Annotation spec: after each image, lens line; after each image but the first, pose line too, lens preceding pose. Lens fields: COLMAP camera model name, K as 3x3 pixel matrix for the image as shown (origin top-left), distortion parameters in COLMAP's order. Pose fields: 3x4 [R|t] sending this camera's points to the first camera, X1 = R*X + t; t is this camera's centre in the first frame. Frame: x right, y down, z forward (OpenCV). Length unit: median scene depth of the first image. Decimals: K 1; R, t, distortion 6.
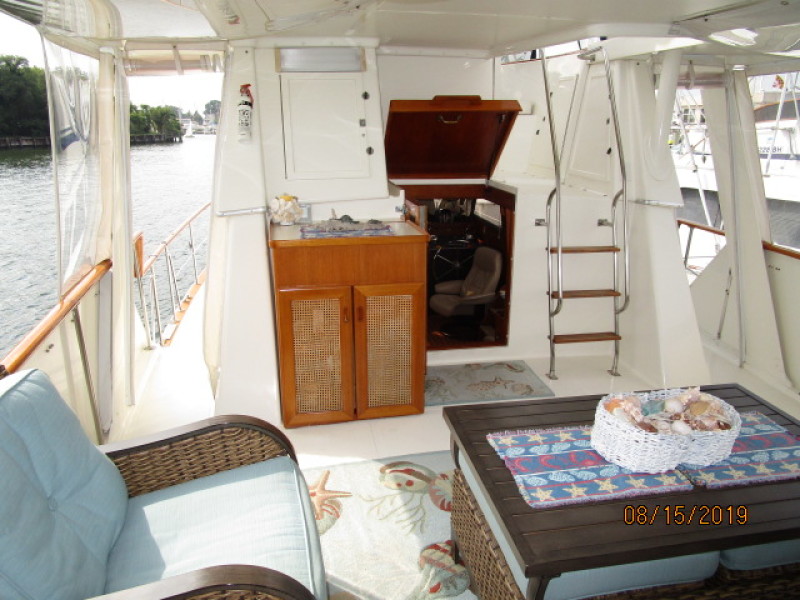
lens RADIAL K [[571.8, 0, 397.5], [0, 571.8, 297.3], [0, 0, 1]] dist [-0.020659, 0.004781]
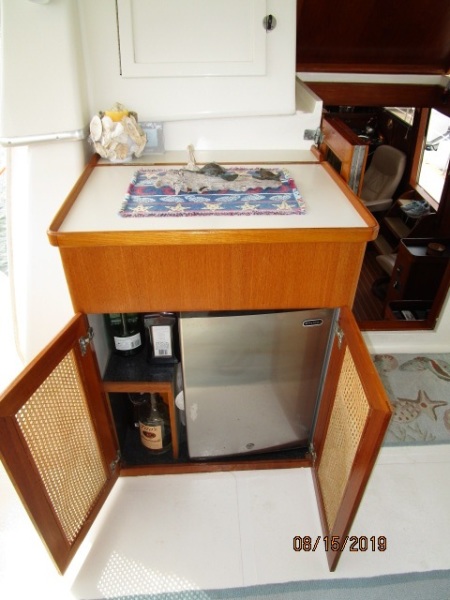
lens RADIAL K [[428.8, 0, 223.3], [0, 428.8, 302.2], [0, 0, 1]] dist [-0.020659, 0.004781]
pose [[0.989877, 0.089321, -0.110293, -0.022492], [-0.048885, 0.944148, 0.325876, -0.130734], [0.133241, -0.317186, 0.938957, 0.512296]]
